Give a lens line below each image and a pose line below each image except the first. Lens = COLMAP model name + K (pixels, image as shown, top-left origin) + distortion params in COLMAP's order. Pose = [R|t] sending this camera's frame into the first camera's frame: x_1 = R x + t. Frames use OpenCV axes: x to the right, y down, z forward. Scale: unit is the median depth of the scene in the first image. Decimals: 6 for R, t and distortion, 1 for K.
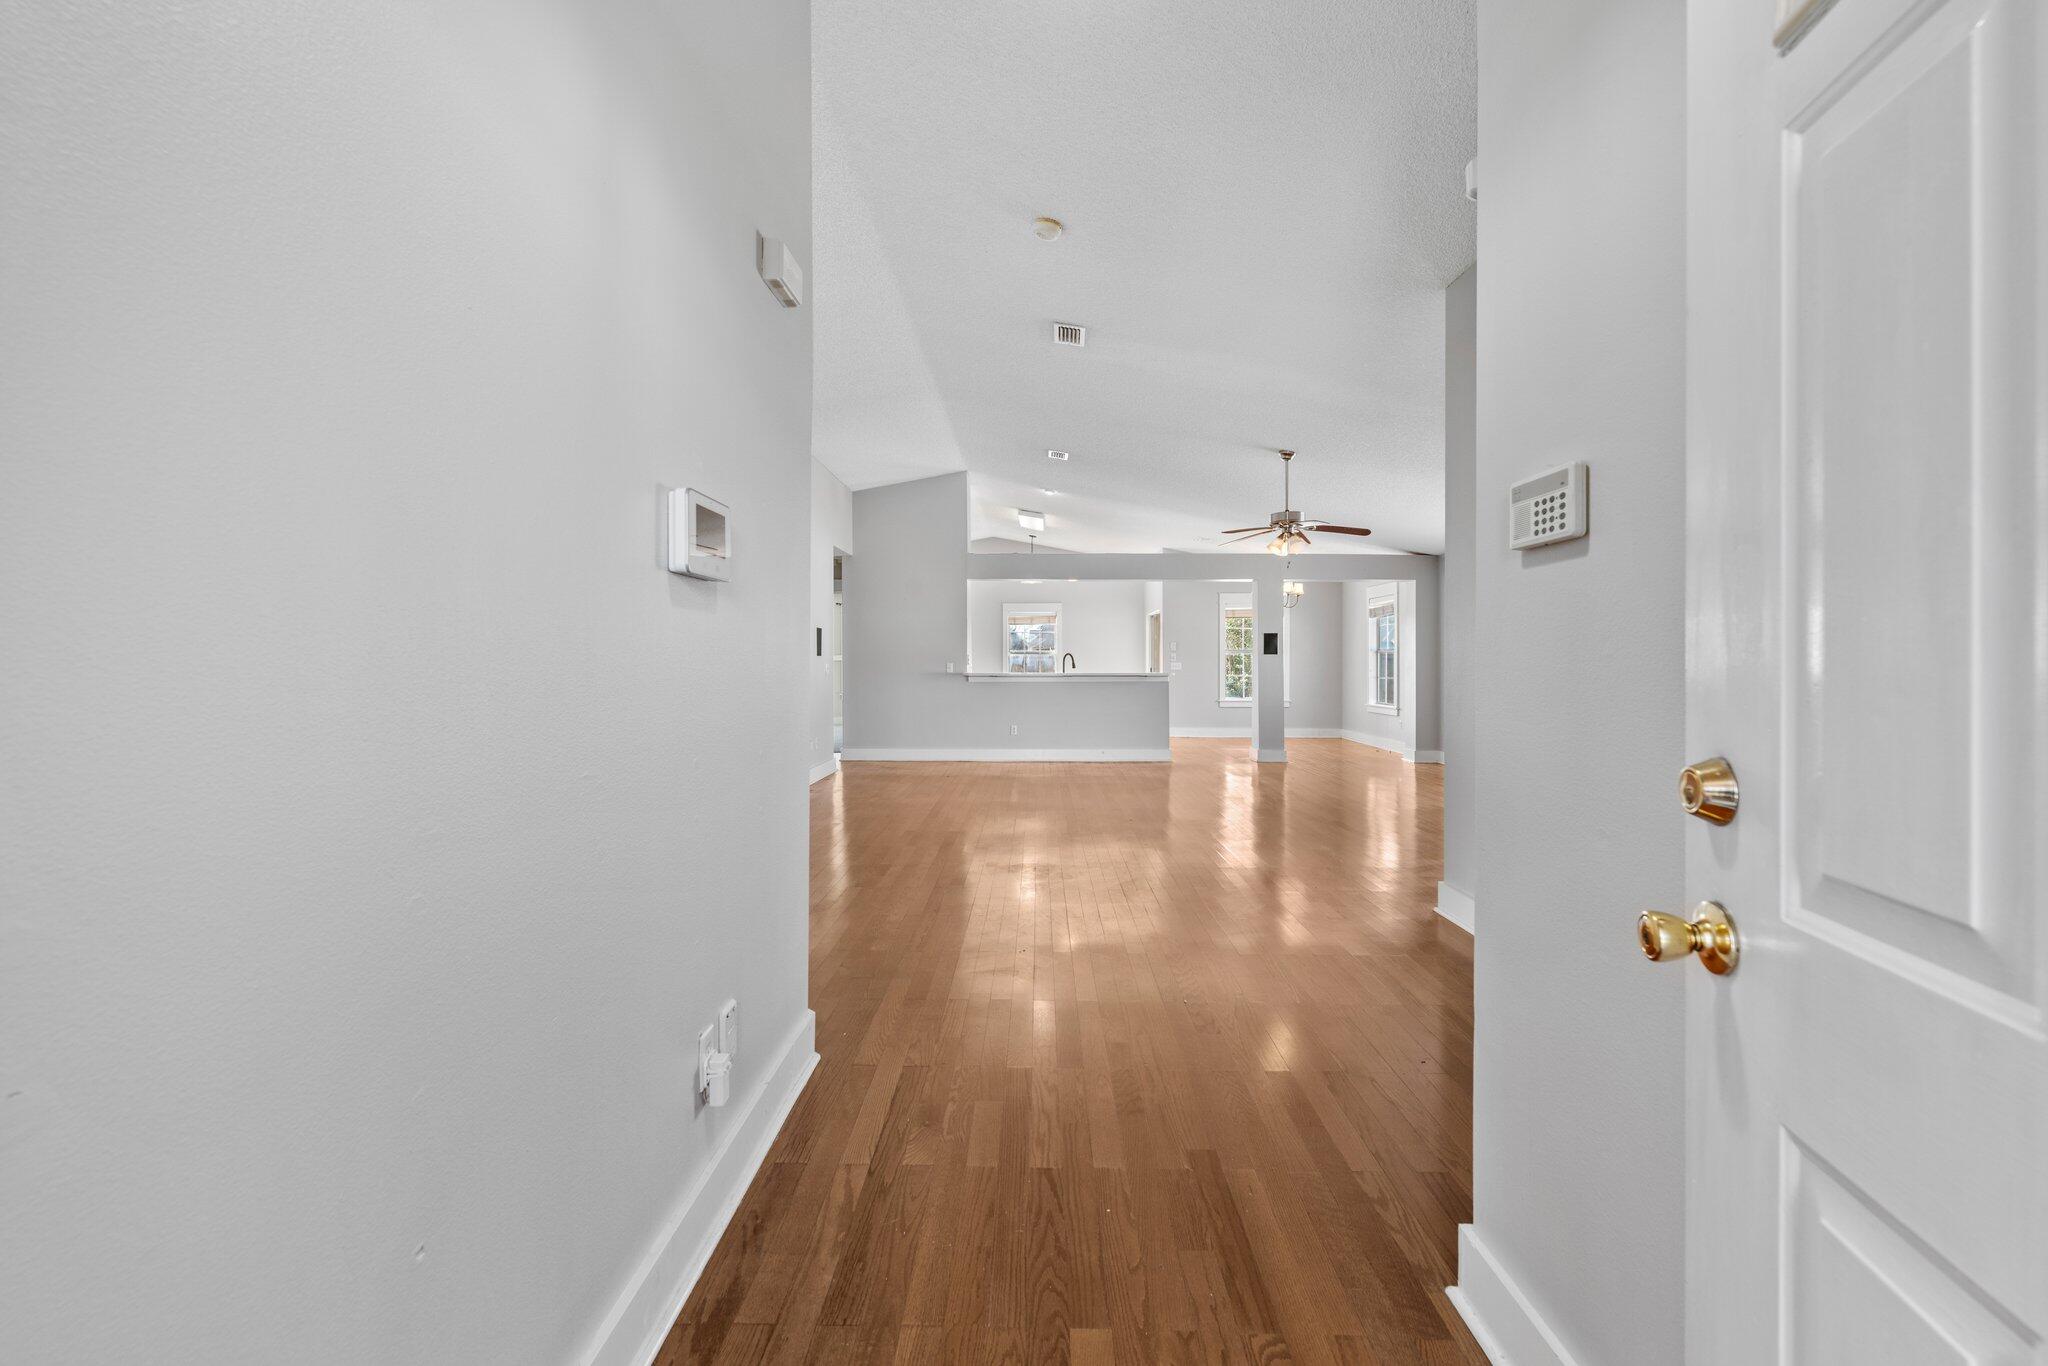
lens RADIAL K [[881.4, 0, 1026.4], [0, 881.4, 664.5], [0, 0, 1]] dist [0.000510, -0.000087]
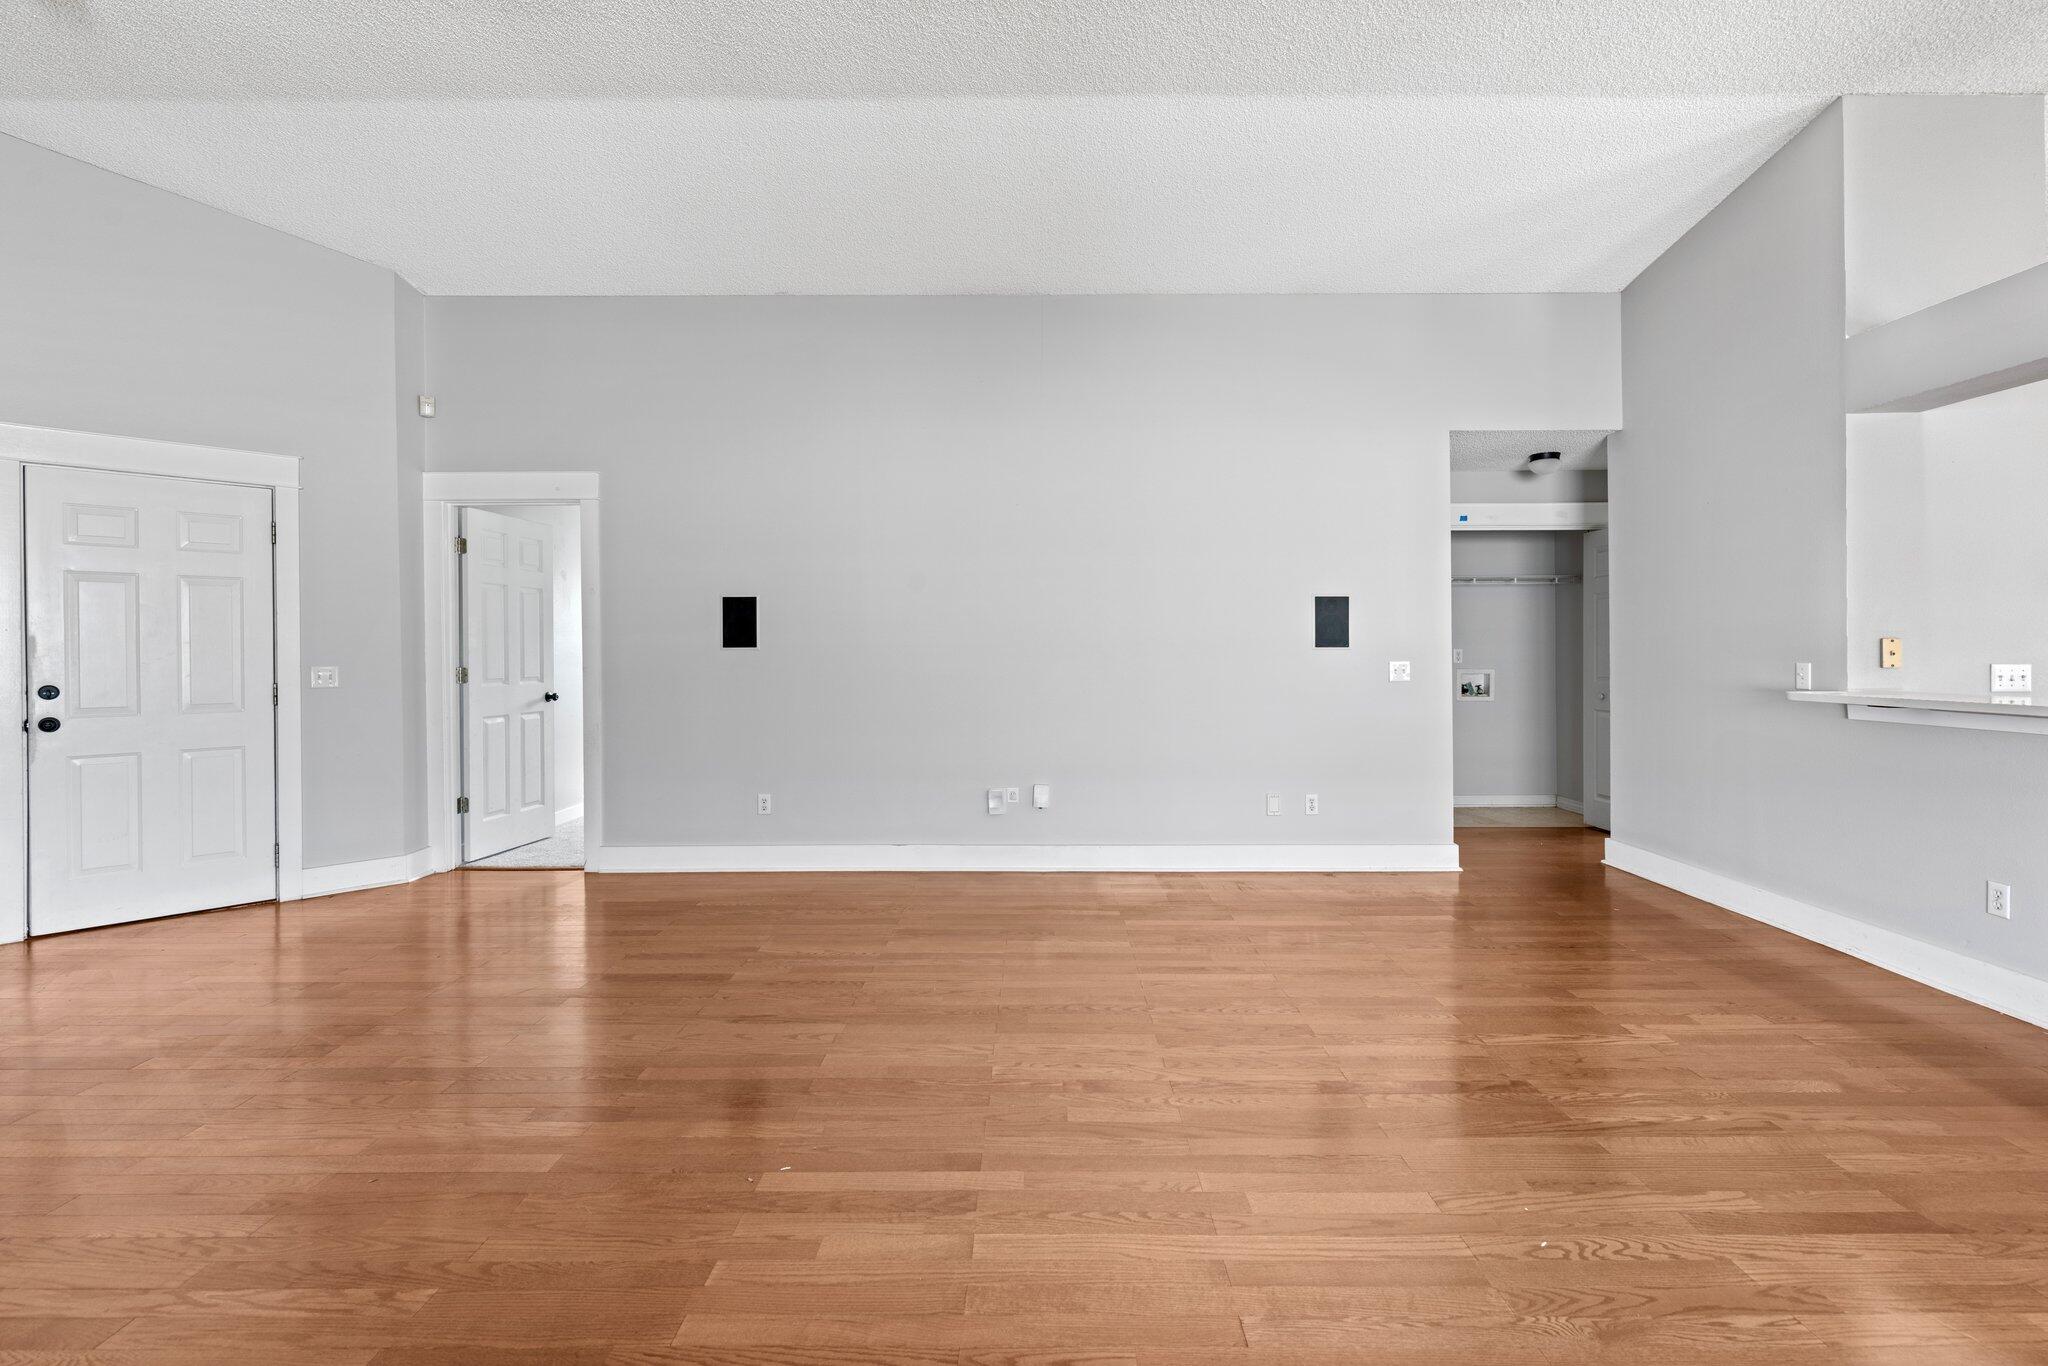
lens RADIAL K [[895.4, 0, 1029.9], [0, 895.4, 651.4], [0, 0, 1]] dist [0.003352, -0.000163]
pose [[0.012031, 0.000423, -0.999928, 0.266119], [-0.001653, 0.999999, 0.000403, -0.005652], [0.999926, 0.001648, 0.012031, 0.664441]]
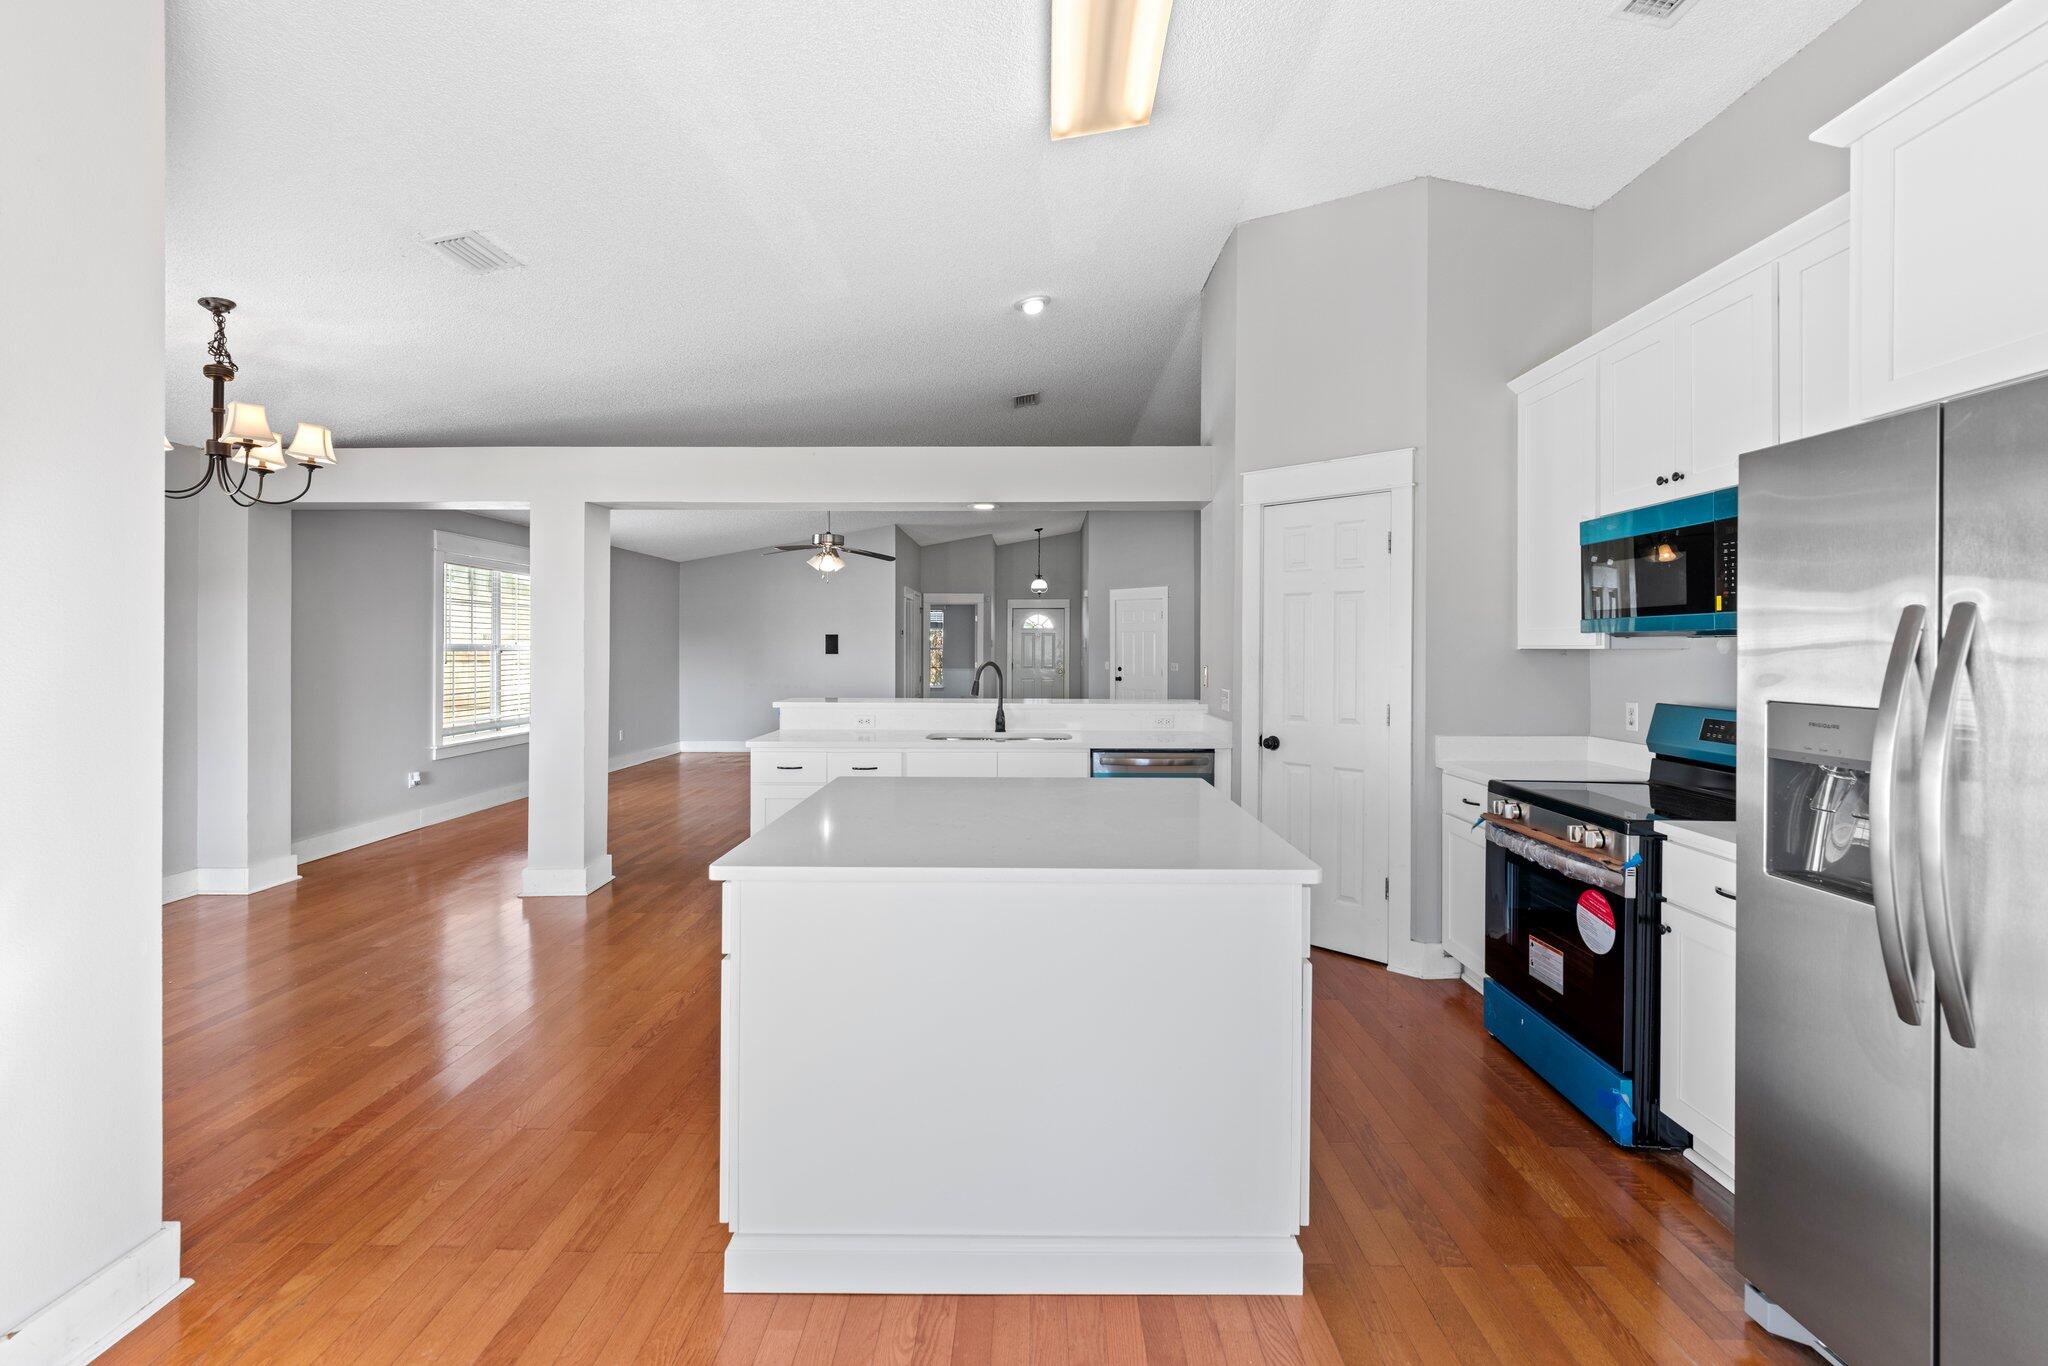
lens RADIAL K [[895.4, 0, 1029.9], [0, 895.4, 651.4], [0, 0, 1]] dist [0.003352, -0.000163]
pose [[-0.999988, -0.003895, -0.002936, 0.023093], [-0.003922, 0.999949, 0.009324, -0.022629], [0.002899, 0.009335, -0.999952, 1.465605]]
